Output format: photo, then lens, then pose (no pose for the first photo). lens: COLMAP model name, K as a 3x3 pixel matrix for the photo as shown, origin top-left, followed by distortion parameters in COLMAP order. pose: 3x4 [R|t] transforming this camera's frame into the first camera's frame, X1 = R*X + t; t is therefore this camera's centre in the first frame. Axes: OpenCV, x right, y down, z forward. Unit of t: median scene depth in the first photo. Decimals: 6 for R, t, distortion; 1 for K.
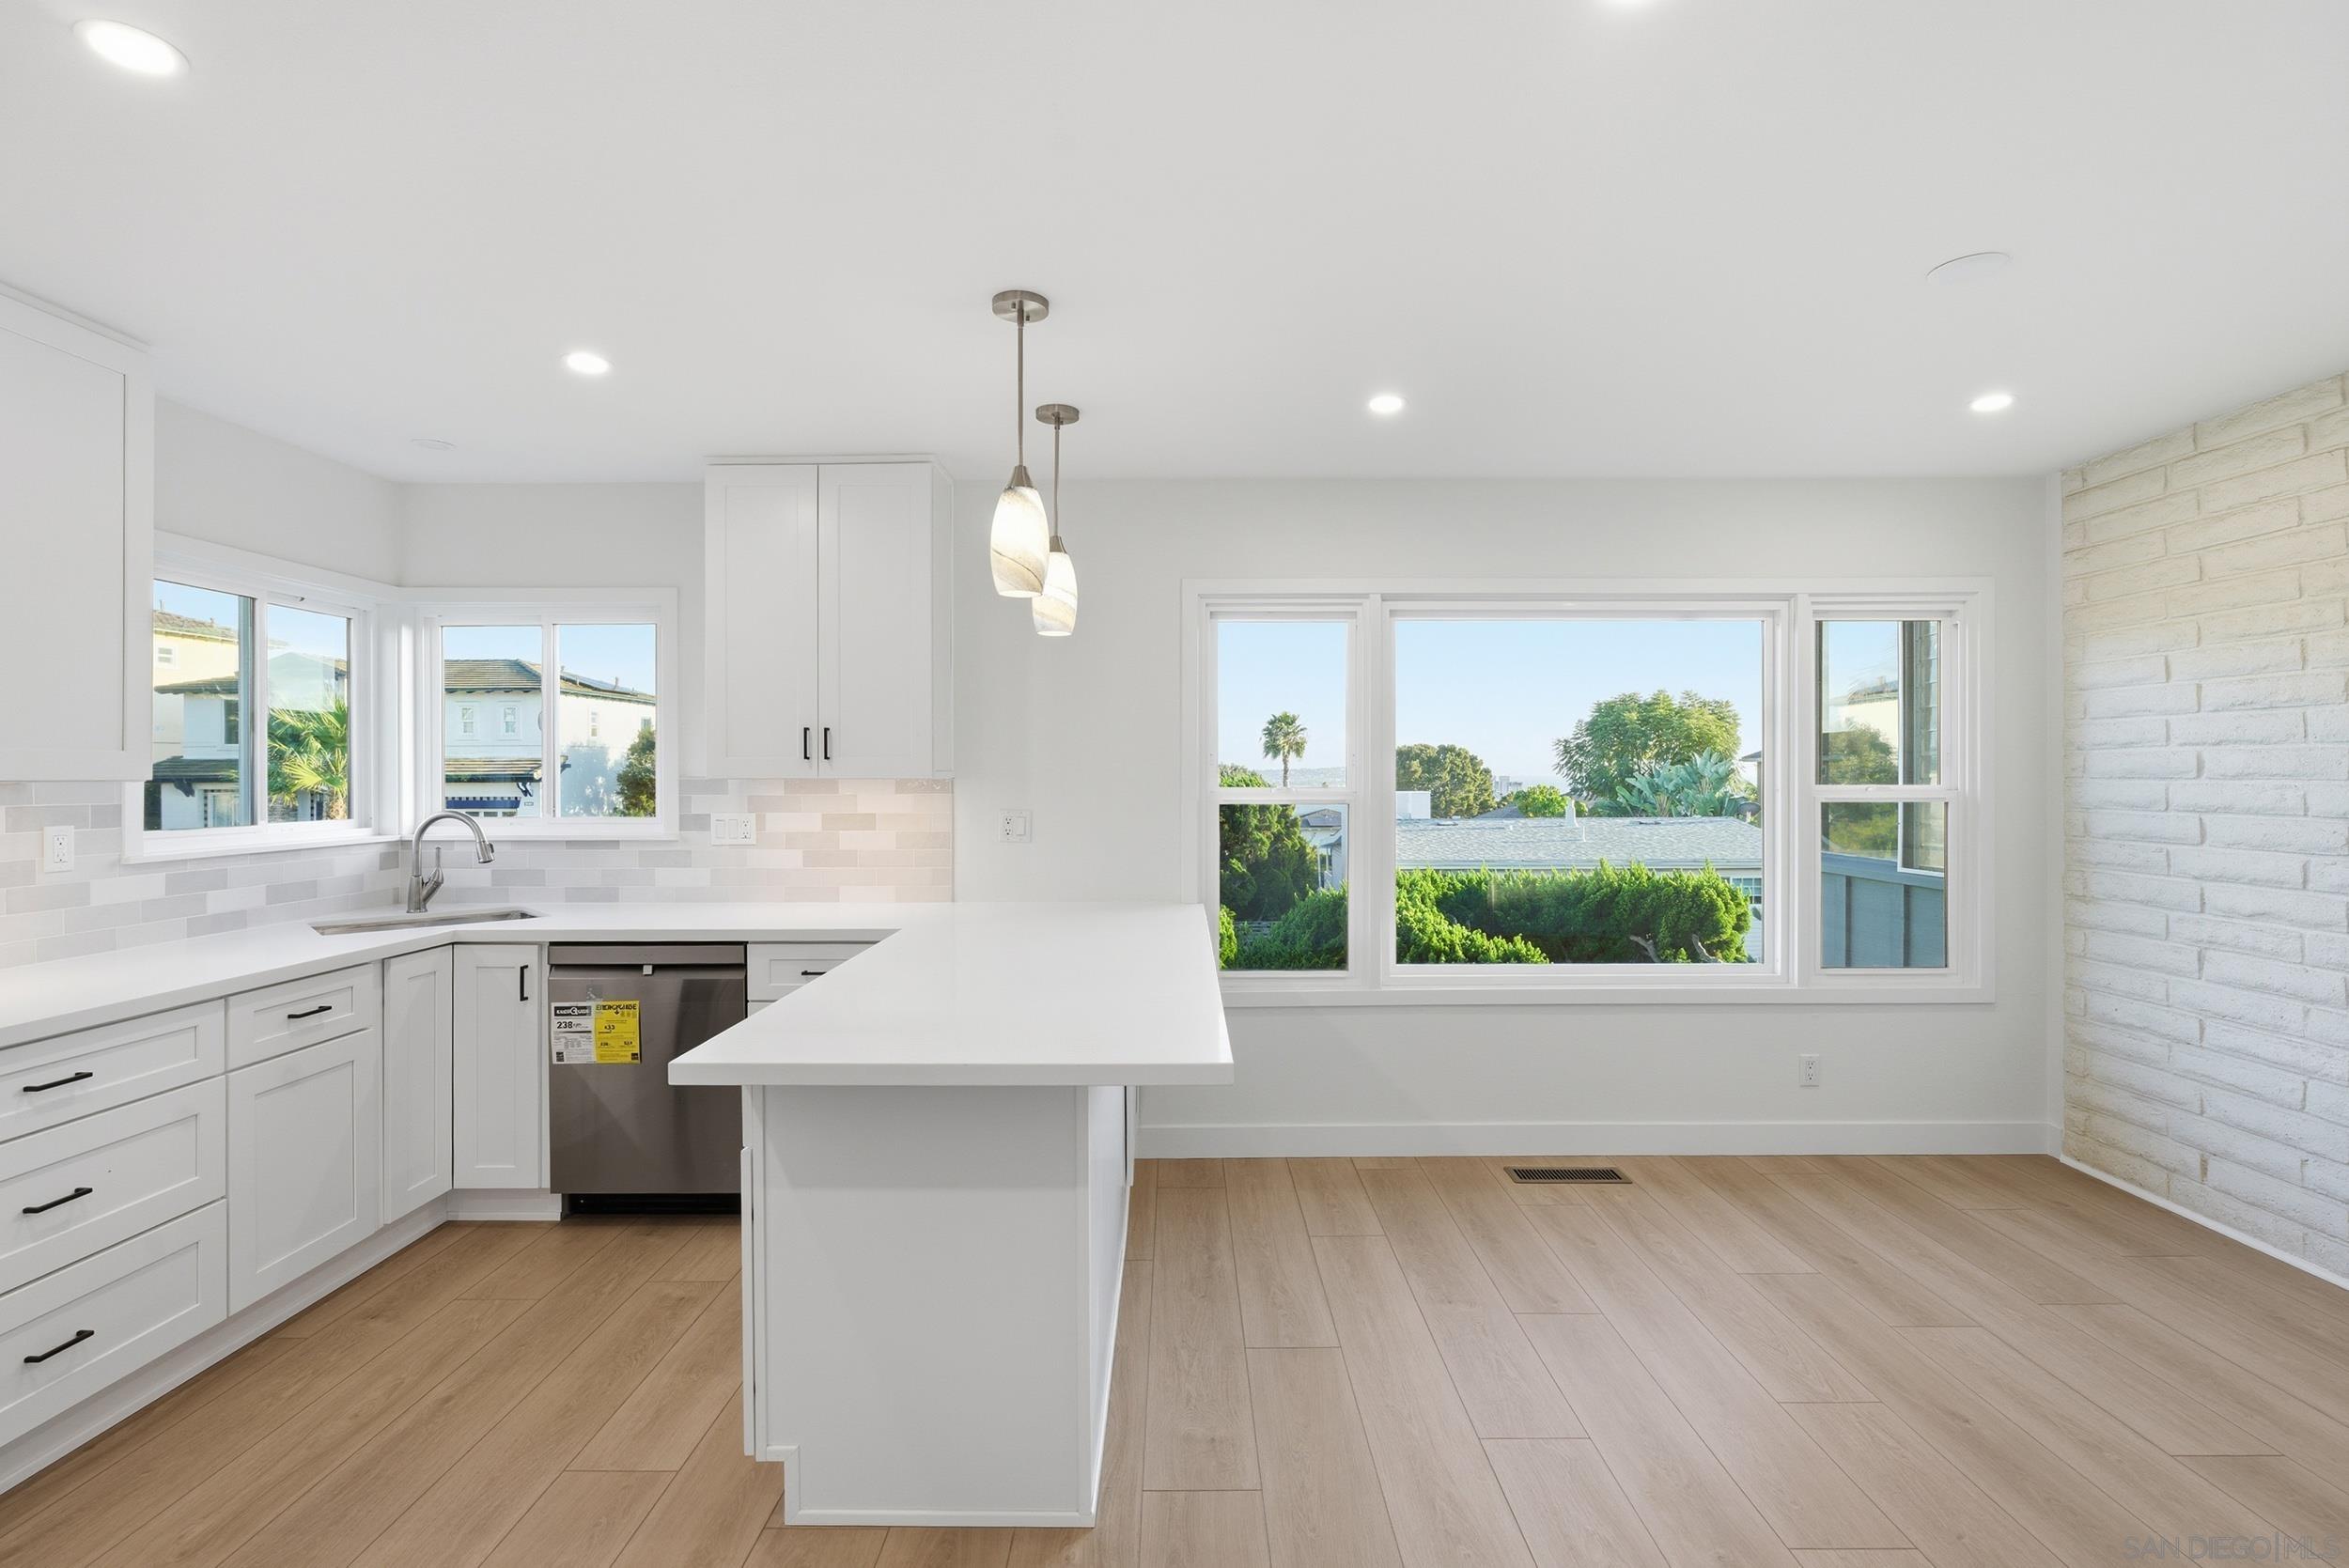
lens RADIAL K [[1075.6, 0, 1177.5], [0, 1075.6, 774.3], [0, 0, 1]] dist [-0.009047, 0.000658]
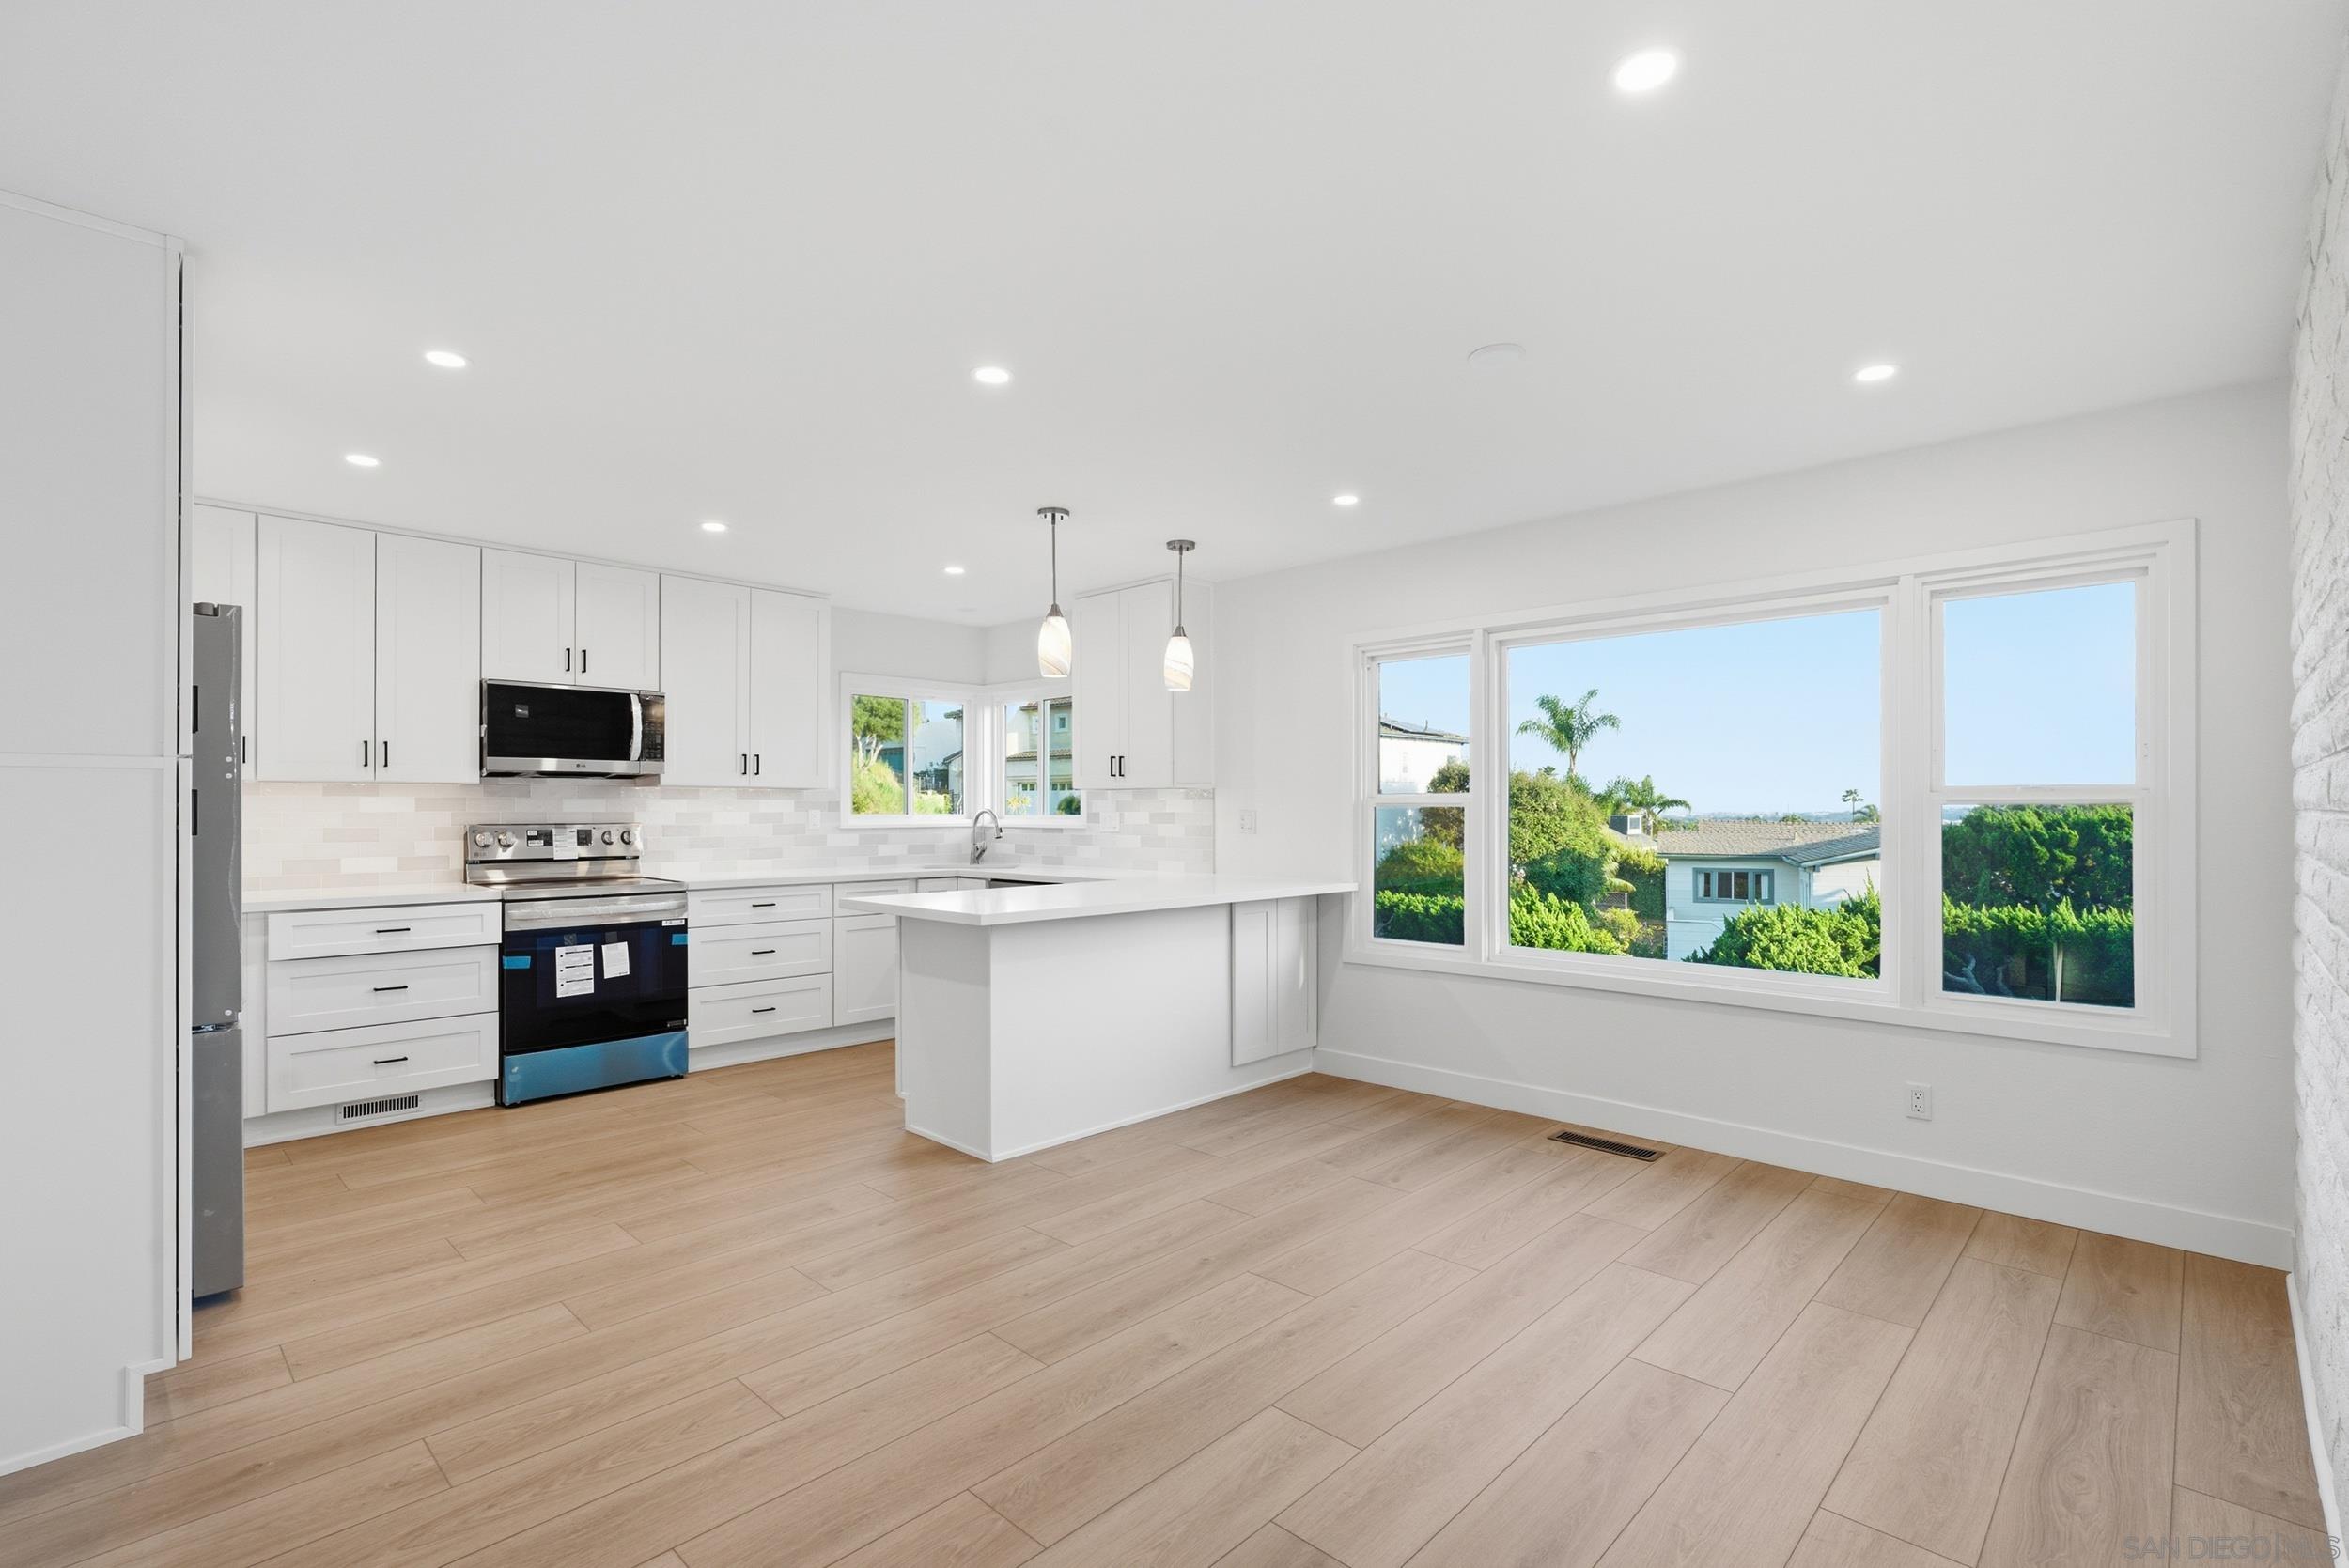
lens RADIAL K [[1087.9, 0, 1172.2], [0, 1087.9, 807.7], [0, 0, 1]] dist [-0.006235, 0.000506]
pose [[0.717175, 0.000645, -0.696893, 0.837244], [-0.002048, 0.999997, -0.001182, 0.033827], [0.696891, 0.002275, 0.717174, -0.101014]]
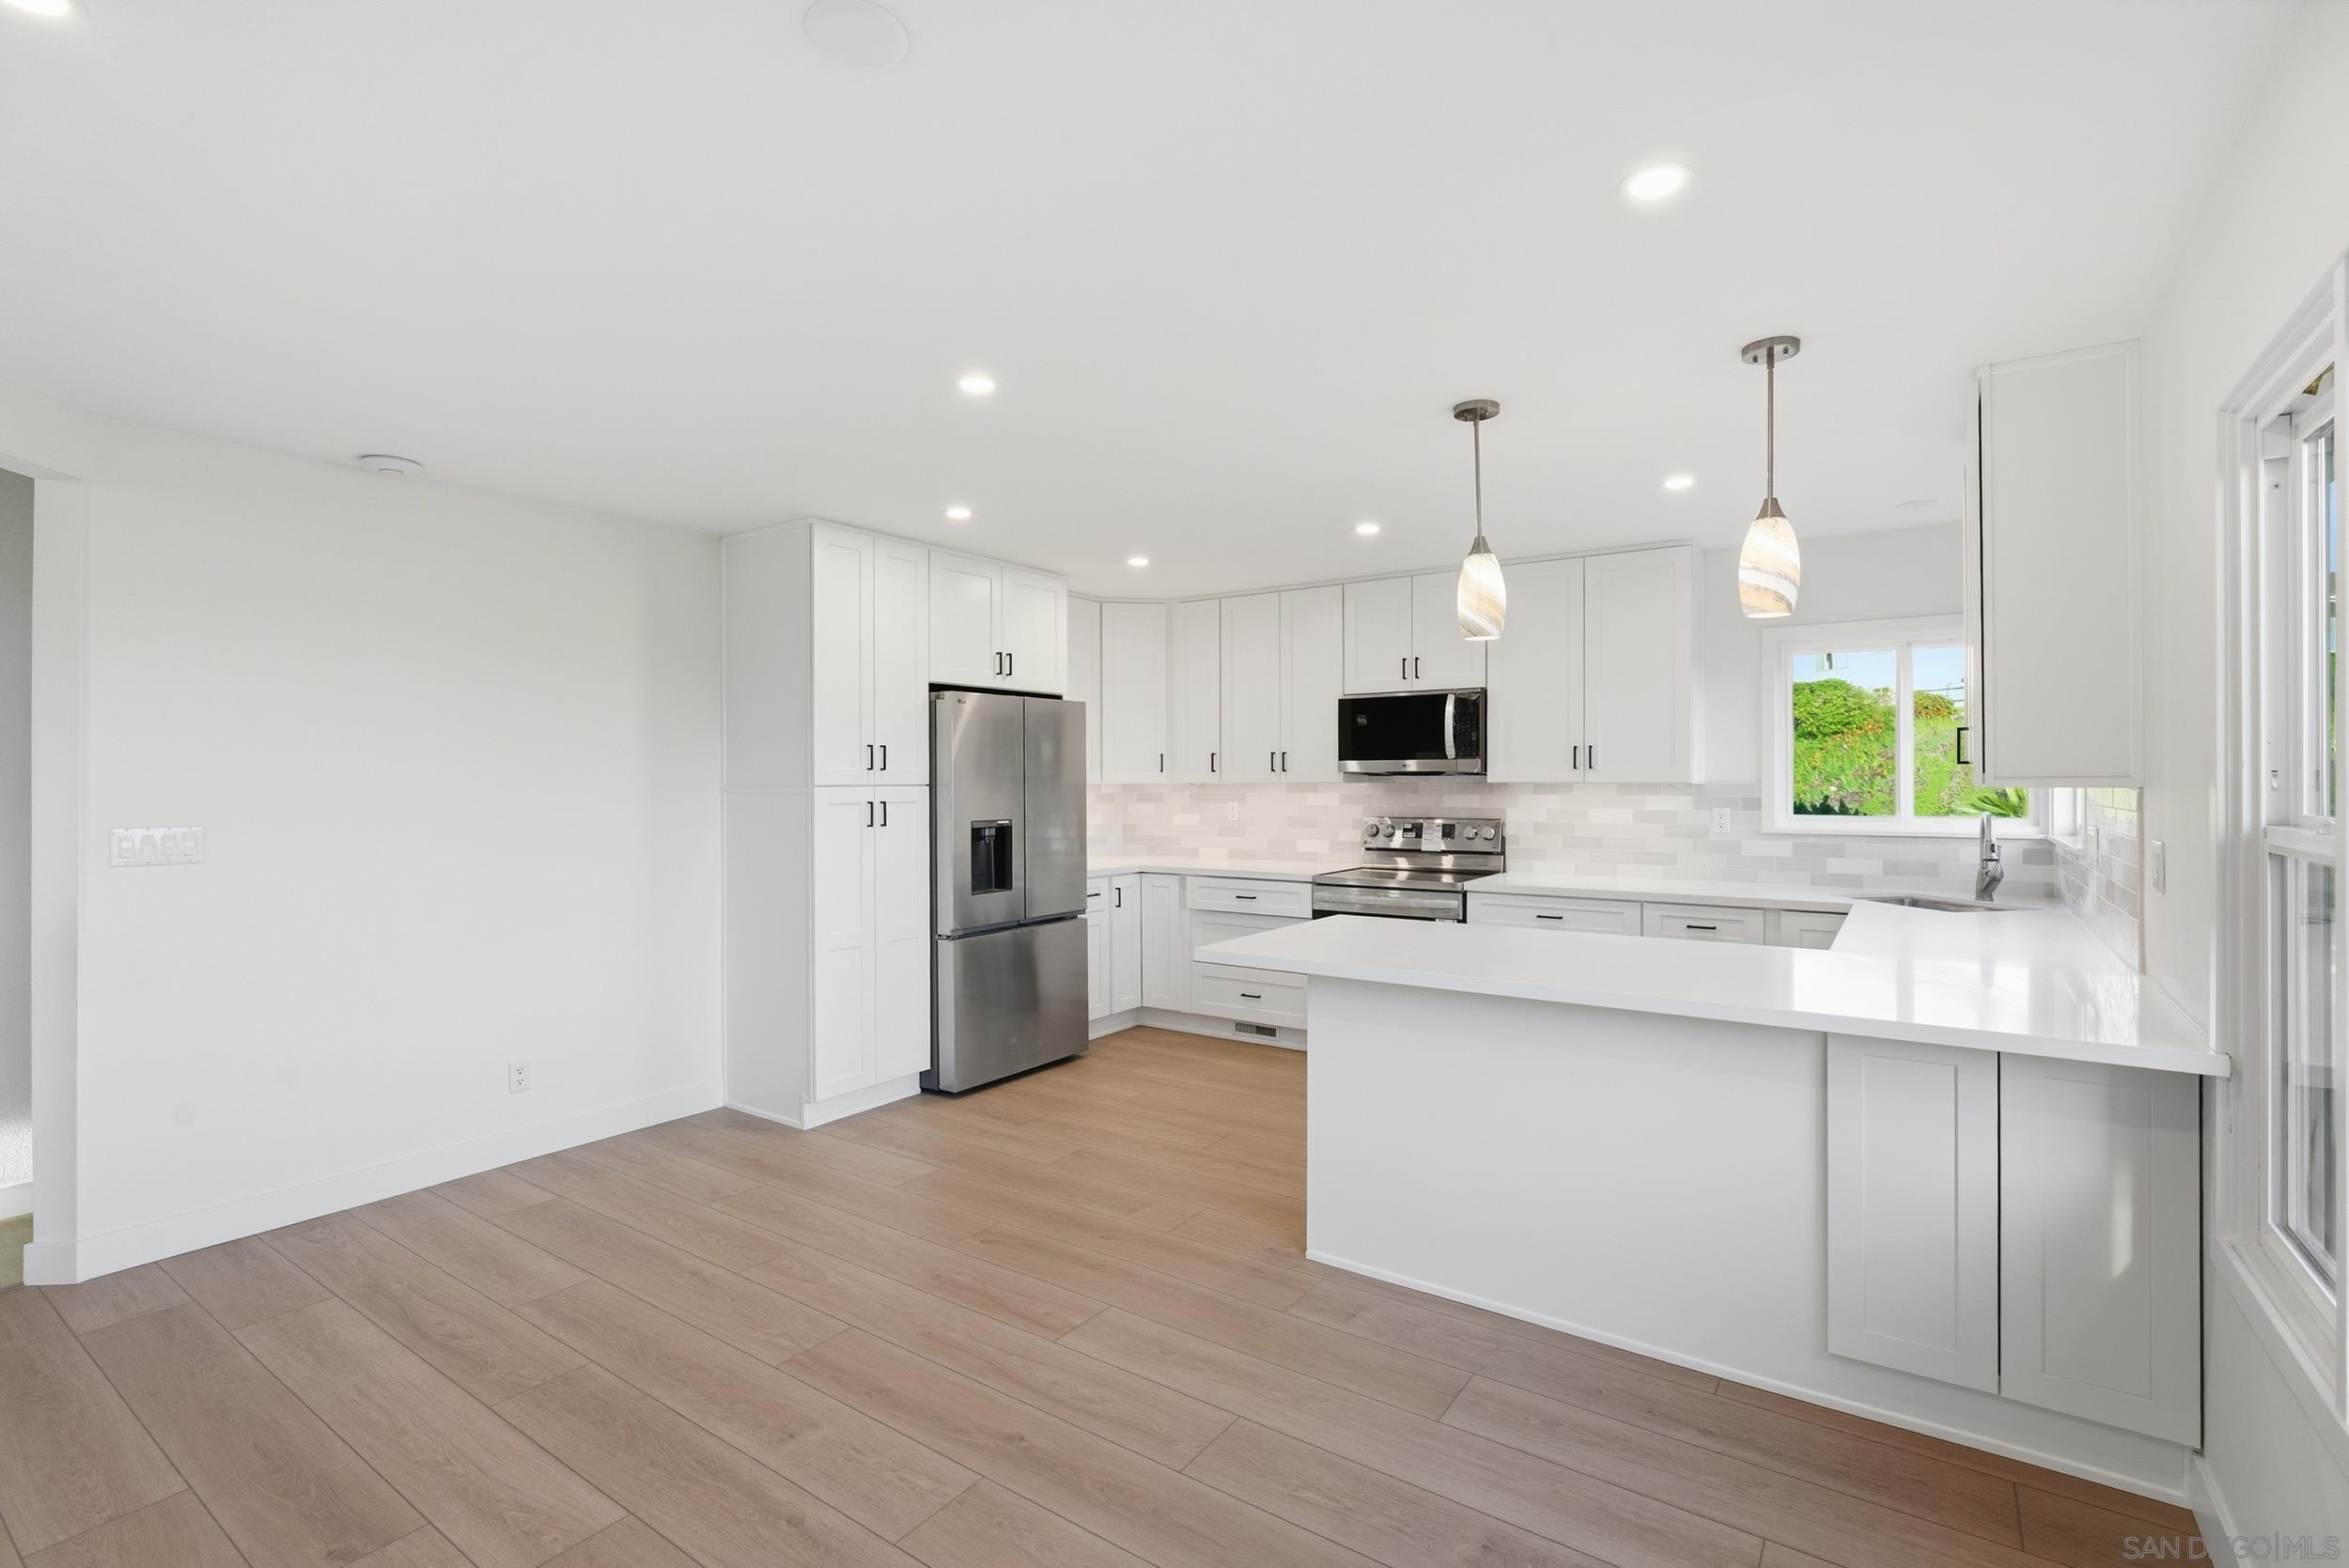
lens RADIAL K [[1075.6, 0, 1177.5], [0, 1075.6, 774.3], [0, 0, 1]] dist [-0.009047, 0.000658]
pose [[-0.577498, -0.000933, -0.816392, 0.729767], [0.003006, 0.999990, -0.003269, -0.004636], [0.816387, -0.004342, -0.577490, 0.967680]]
